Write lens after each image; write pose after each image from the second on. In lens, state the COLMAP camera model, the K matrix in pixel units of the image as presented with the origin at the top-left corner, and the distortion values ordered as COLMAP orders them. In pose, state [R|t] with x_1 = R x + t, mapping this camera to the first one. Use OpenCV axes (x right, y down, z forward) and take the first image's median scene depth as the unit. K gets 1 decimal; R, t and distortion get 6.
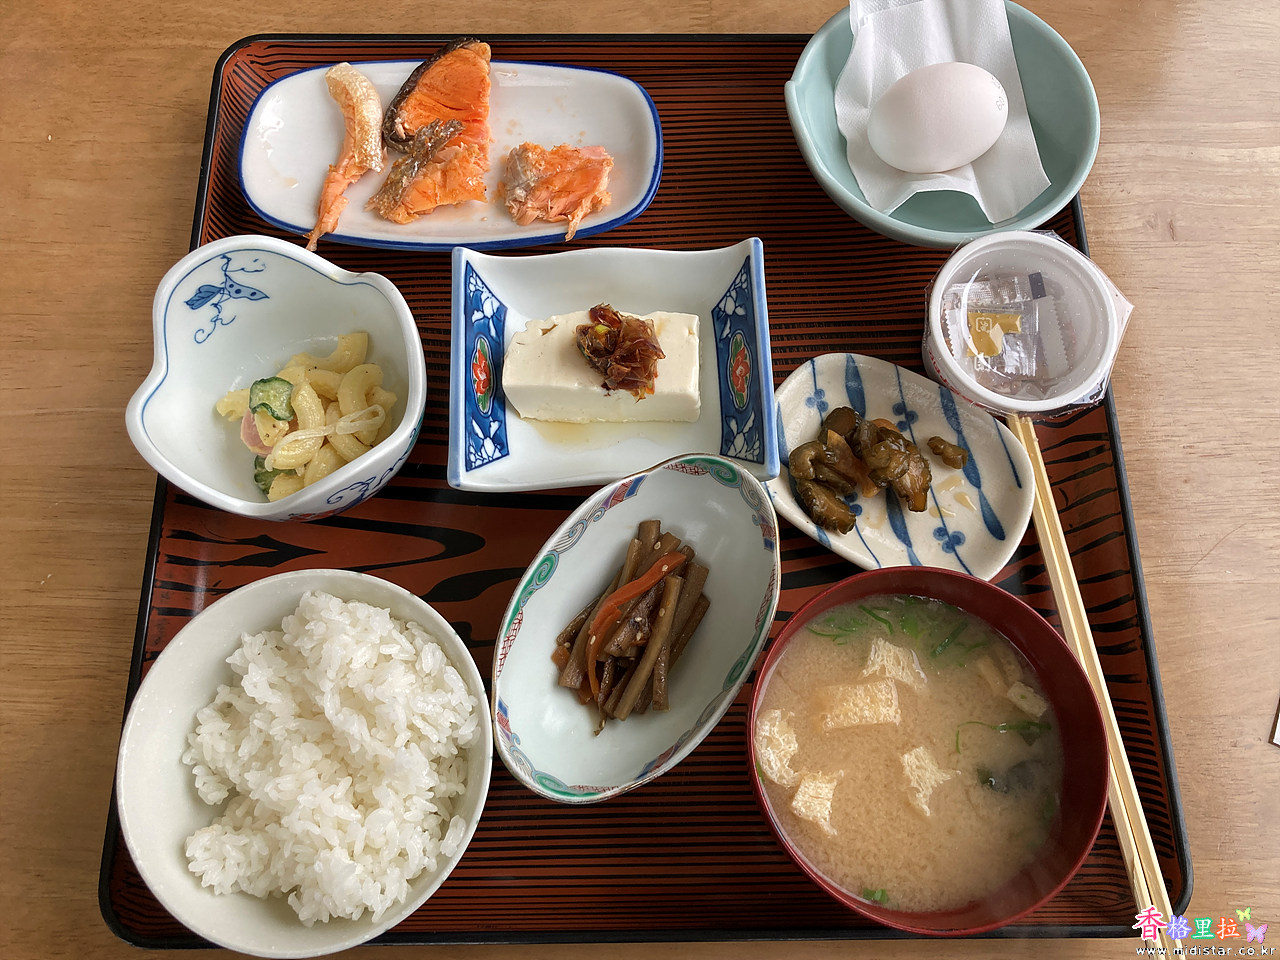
lens RADIAL K [[1054.3, 0, 660.6], [0, 1054.3, 474.8], [0, 0, 1]] dist [0.006980, -0.001755]
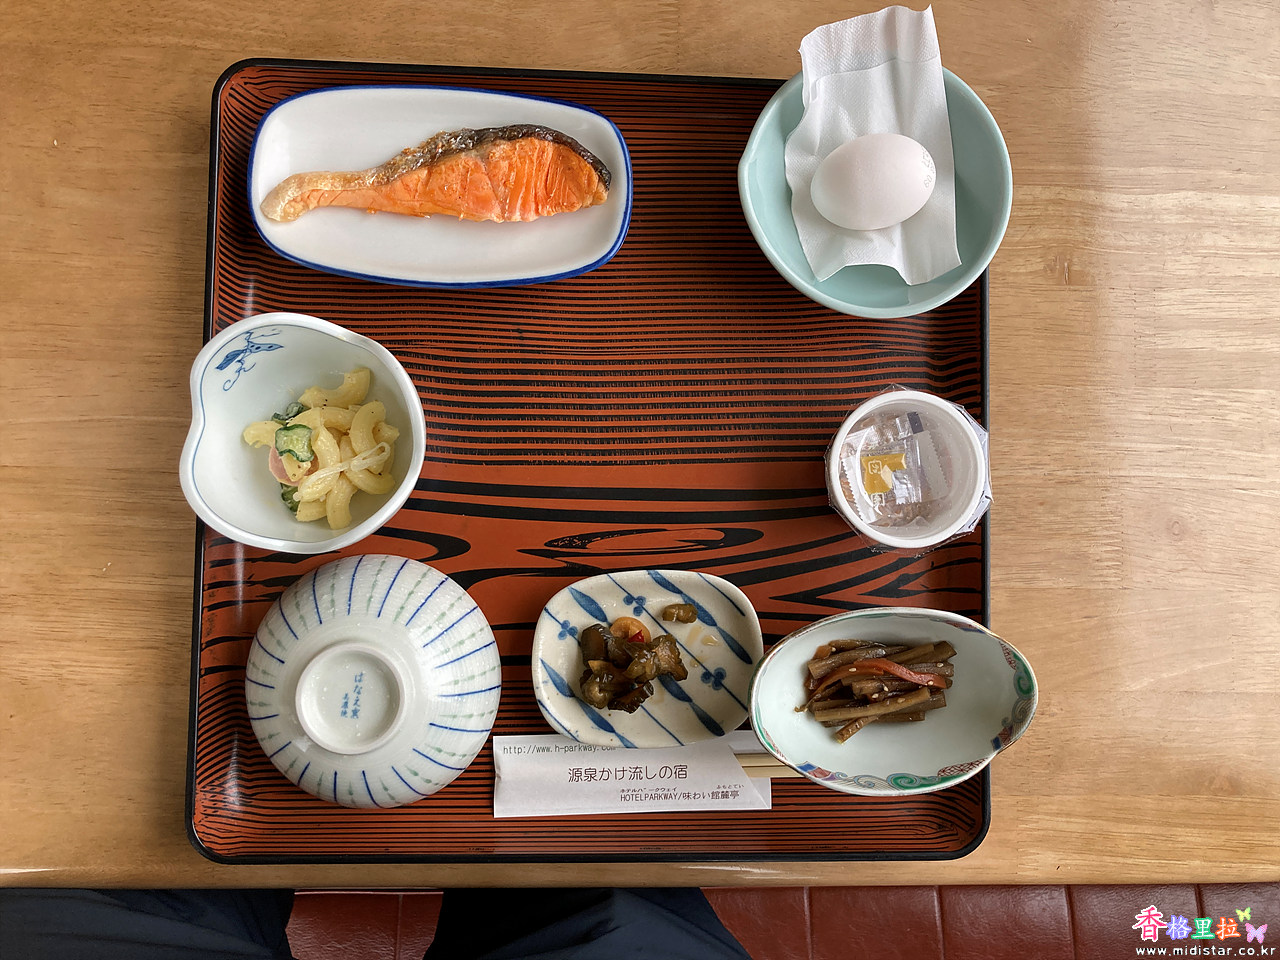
lens RADIAL K [[1054.3, 0, 660.6], [0, 1054.3, 474.8], [0, 0, 1]] dist [0.006980, -0.001755]
pose [[0.997826, 0.034616, 0.056083, -0.015817], [-0.048256, 0.963322, 0.263973, -0.321542], [-0.044888, -0.266105, 0.962898, -0.154705]]
